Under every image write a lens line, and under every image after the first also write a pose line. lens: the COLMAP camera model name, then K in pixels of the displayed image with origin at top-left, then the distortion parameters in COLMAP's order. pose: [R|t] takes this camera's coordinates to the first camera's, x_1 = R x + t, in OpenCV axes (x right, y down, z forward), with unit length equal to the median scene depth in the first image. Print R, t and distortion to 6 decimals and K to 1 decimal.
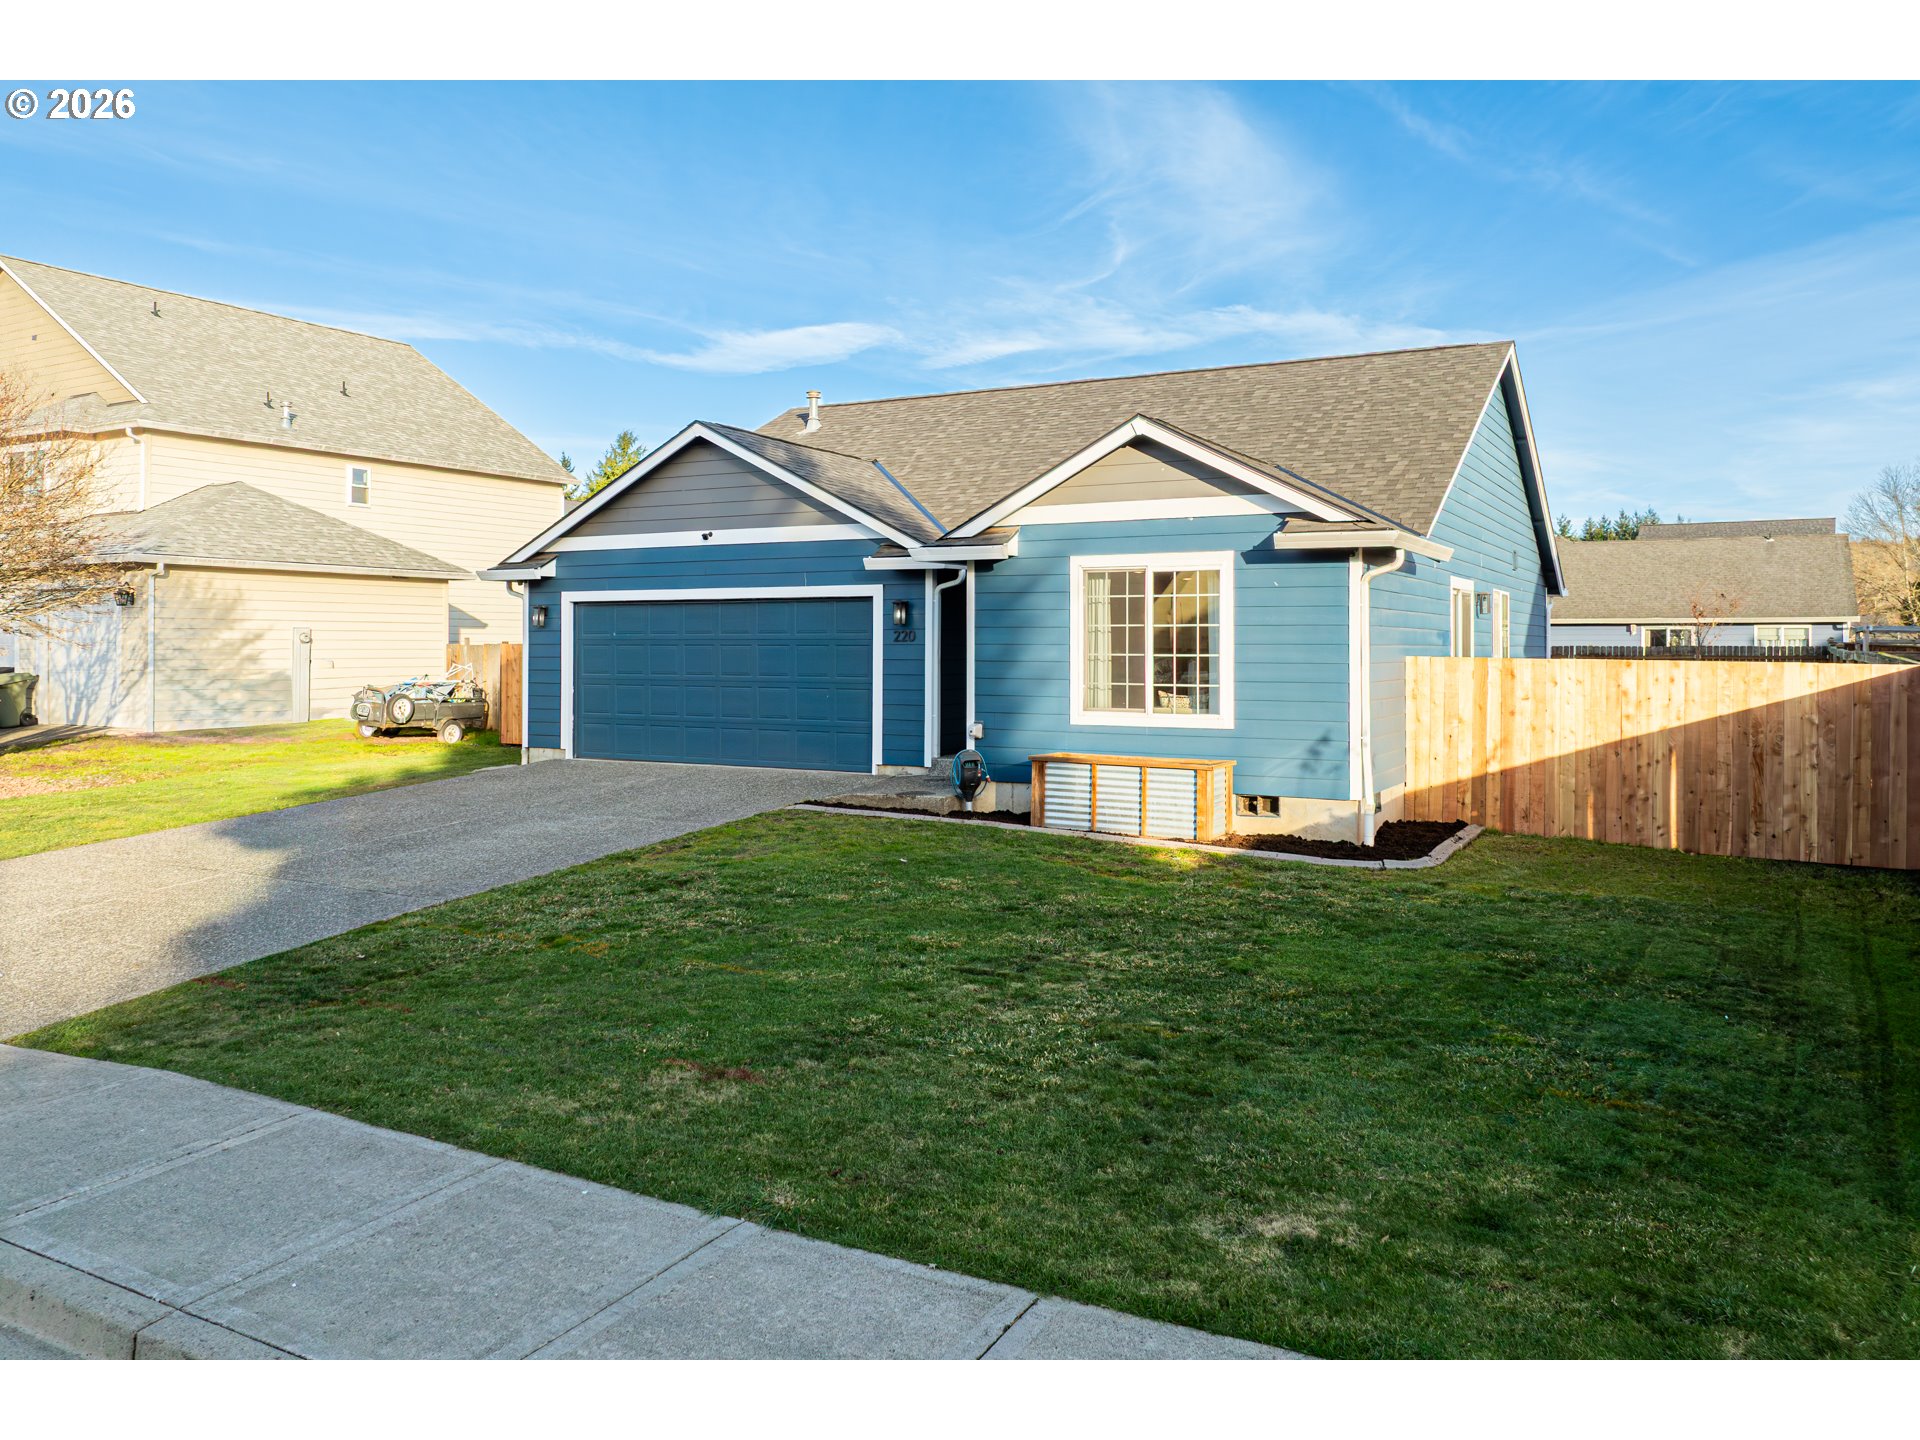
lens RADIAL K [[1431.6, 0, 955.2], [0, 1431.6, 655.0], [0, 0, 1]] dist [-0.002371, -0.002124]
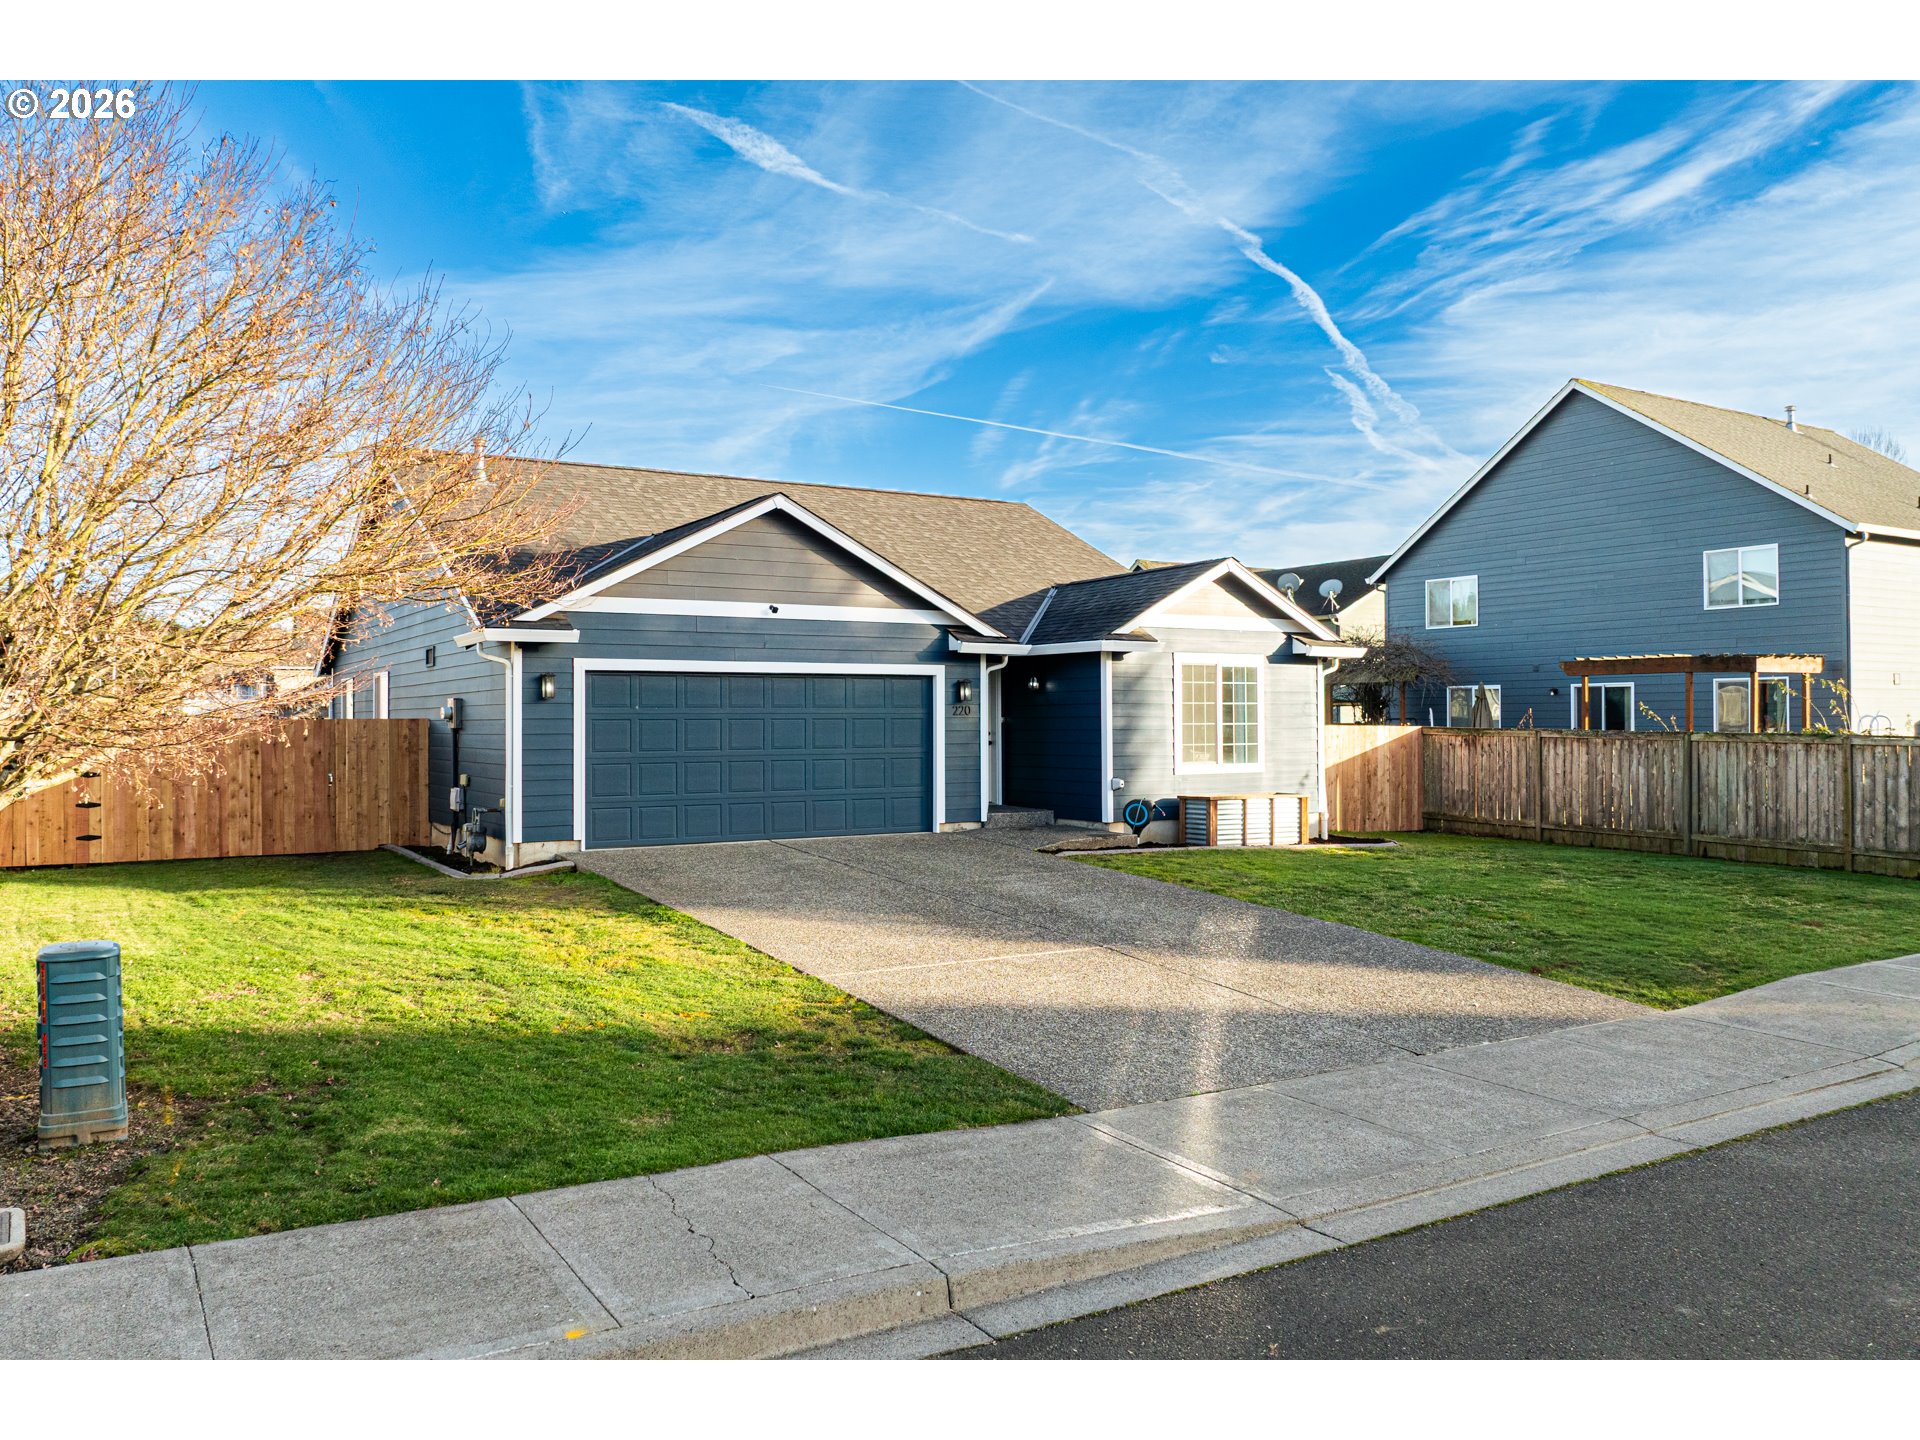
lens RADIAL K [[1431.6, 0, 955.2], [0, 1431.6, 655.0], [0, 0, 1]] dist [-0.002371, -0.002124]
pose [[0.508149, 0.036871, 0.860479, -1.044913], [0.010151, 0.998757, -0.048791, -0.001355], [-0.861209, 0.033528, 0.507144, 0.413932]]
